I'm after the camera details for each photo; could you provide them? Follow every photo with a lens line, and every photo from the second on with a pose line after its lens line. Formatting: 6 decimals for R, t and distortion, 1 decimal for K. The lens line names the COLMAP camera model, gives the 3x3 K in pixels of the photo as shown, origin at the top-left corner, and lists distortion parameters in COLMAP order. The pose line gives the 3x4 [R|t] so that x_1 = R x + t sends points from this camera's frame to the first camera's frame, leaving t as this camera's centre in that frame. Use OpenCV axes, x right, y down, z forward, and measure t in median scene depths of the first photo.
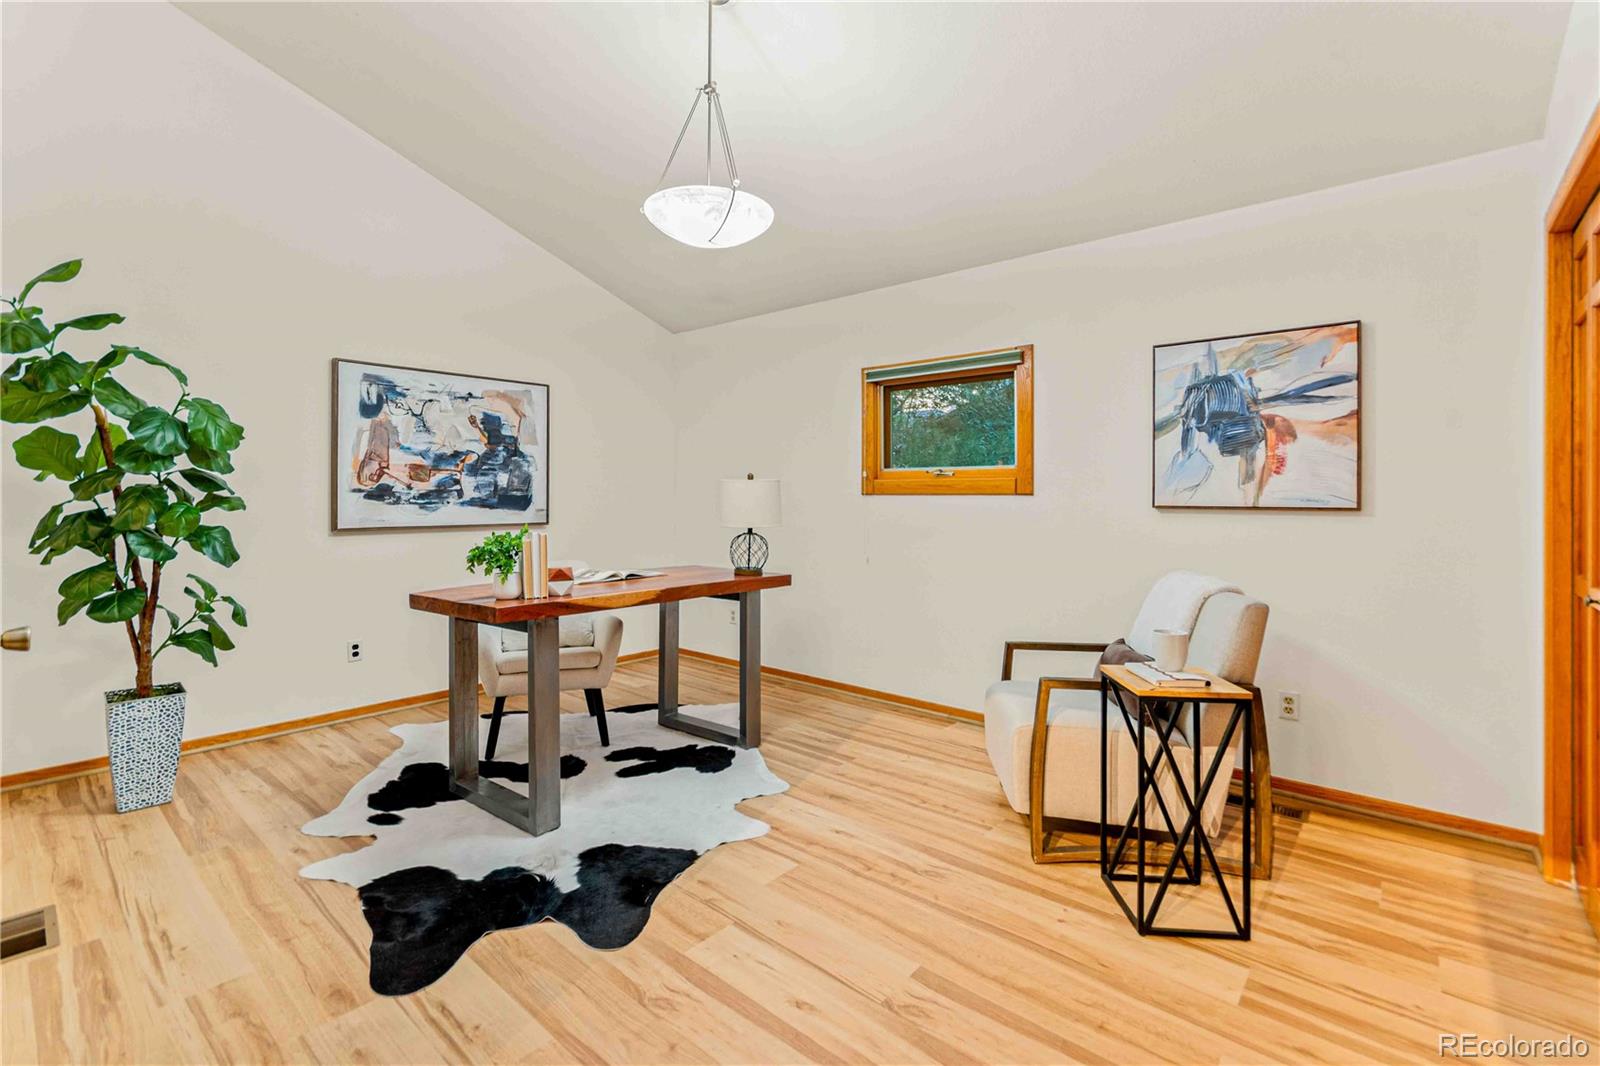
lens RADIAL K [[709.1, 0, 801.8], [0, 709.1, 496.2], [0, 0, 1]] dist [-0.000514, -0.000660]
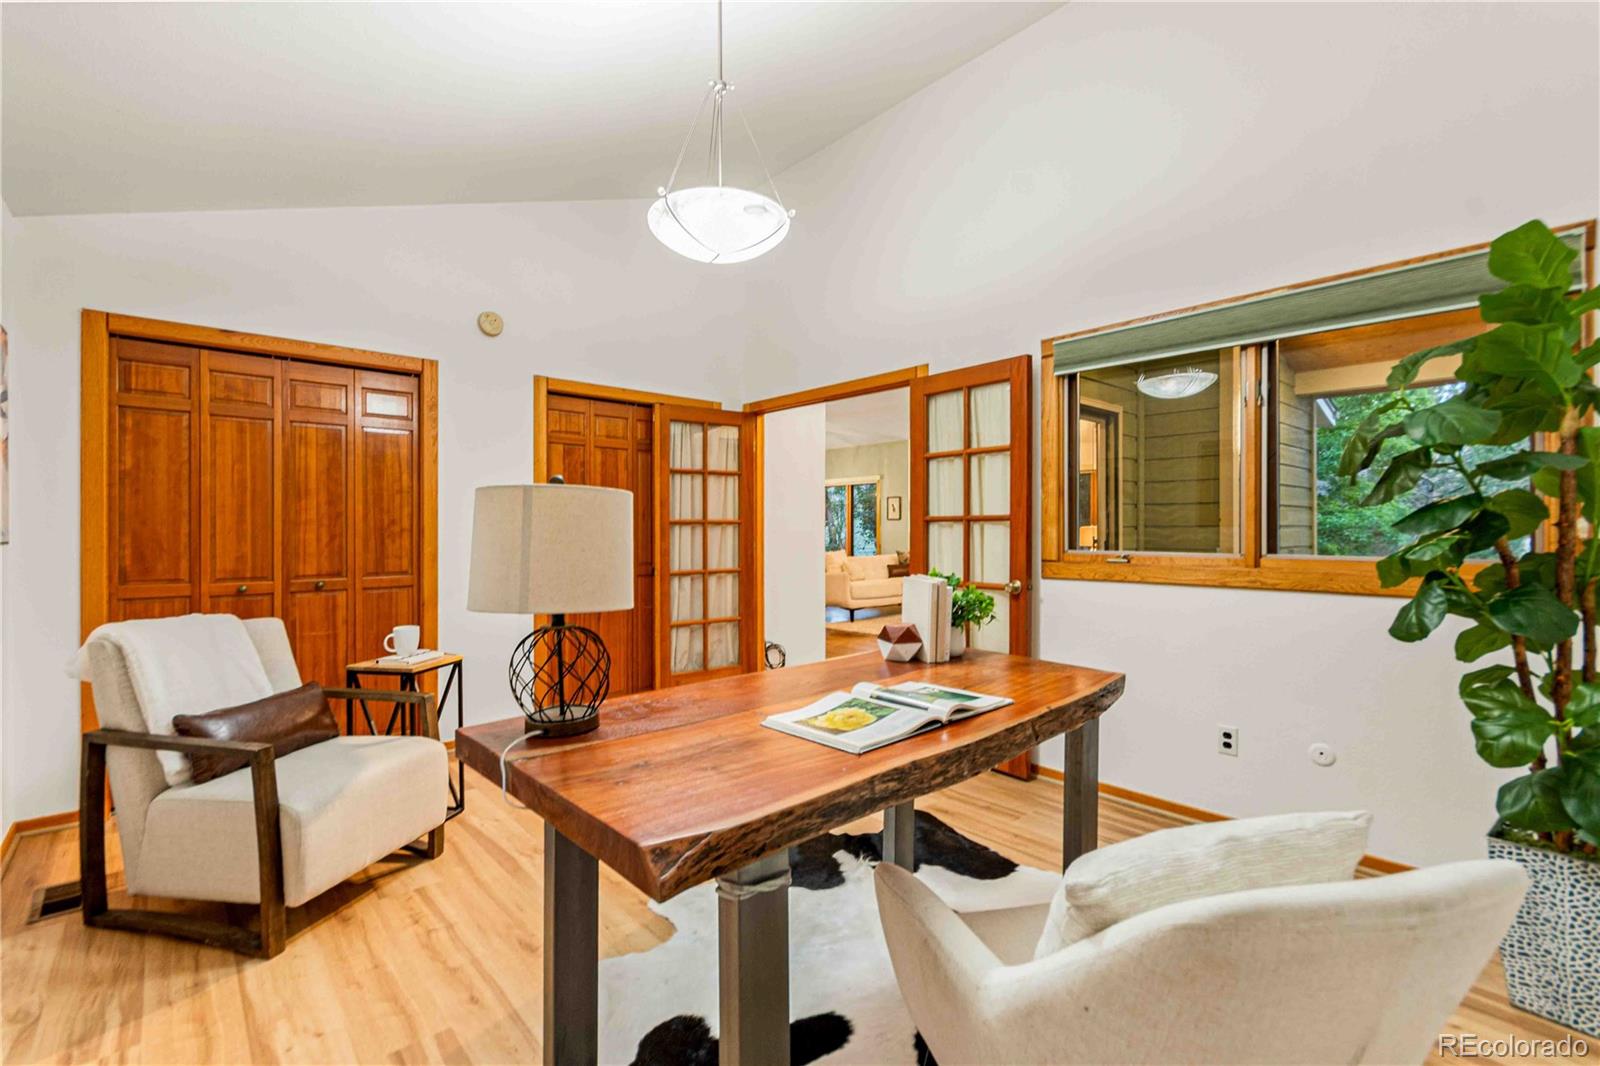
lens RADIAL K [[709.1, 0, 796.5], [0, 709.1, 534.4], [0, 0, 1]] dist [-0.000514, -0.000660]
pose [[-0.990623, -0.003702, 0.136574, -0.236869], [-0.002755, 0.999971, 0.007121, -0.002251], [-0.136596, 0.006678, -0.990604, 1.254932]]
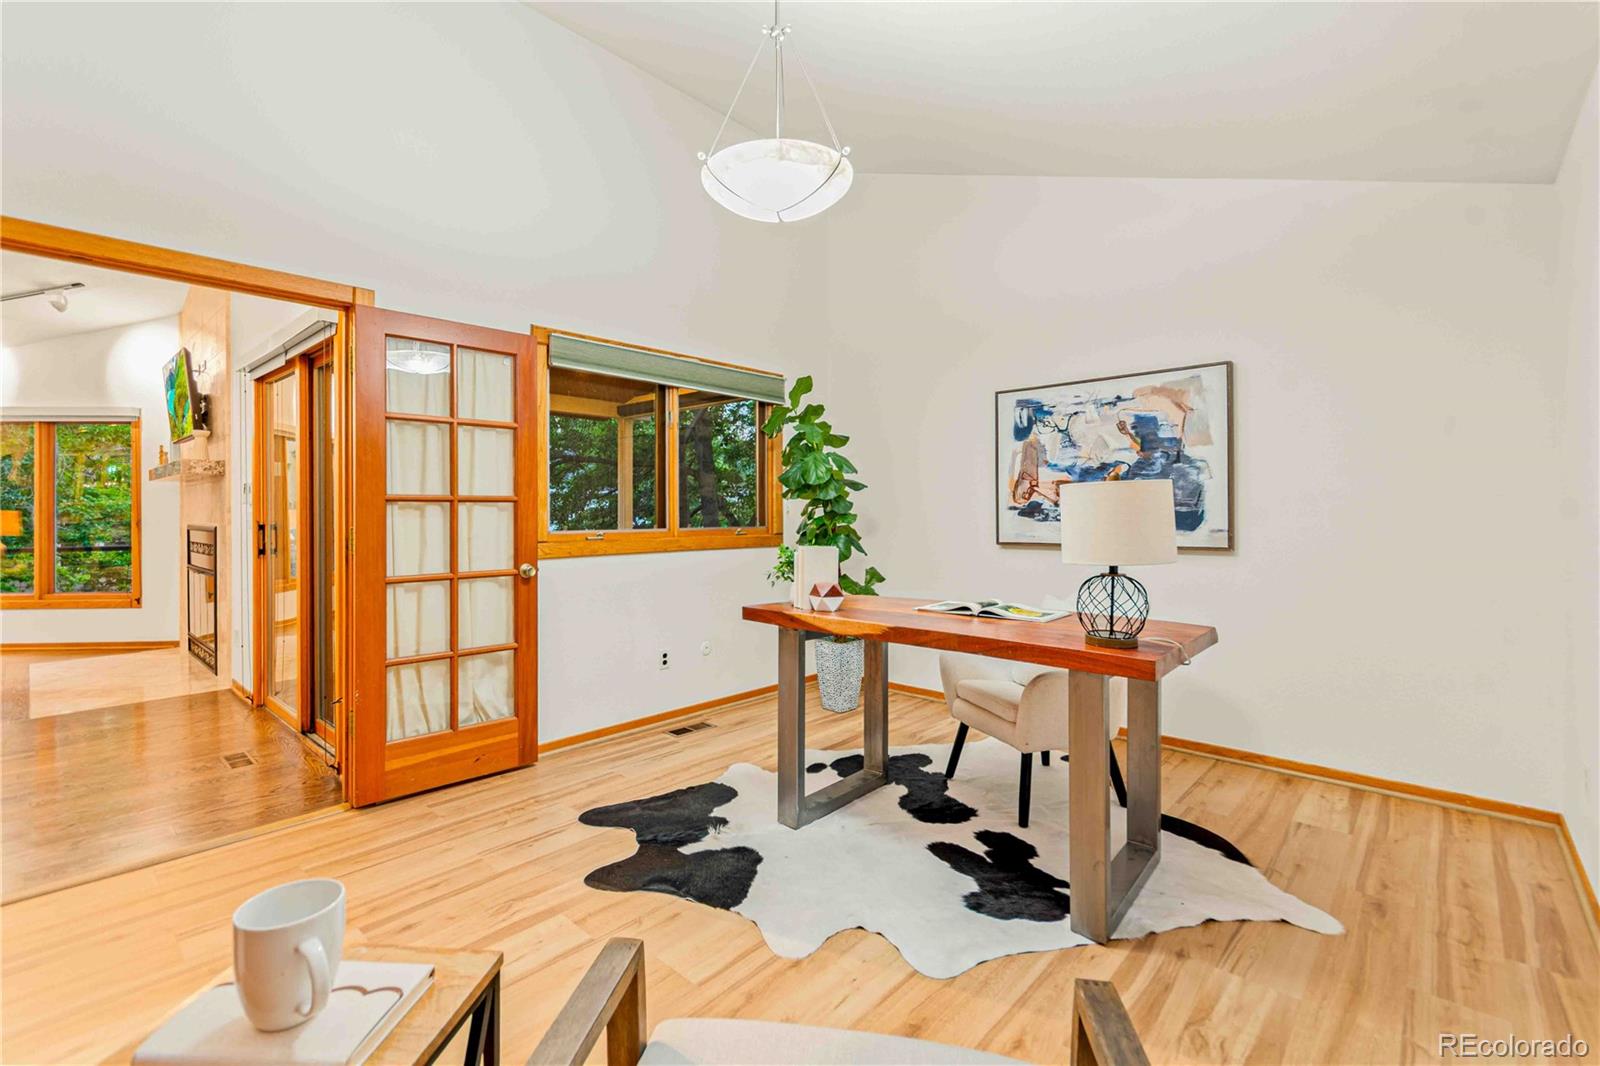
lens RADIAL K [[709.1, 0, 799.3], [0, 709.1, 508.9], [0, 0, 1]] dist [-0.000514, -0.000660]
pose [[-0.027782, -0.009806, -0.999566, 0.473073], [0.002574, 0.999948, -0.009881, 0.003291], [0.999611, -0.002848, -0.027755, 0.692972]]
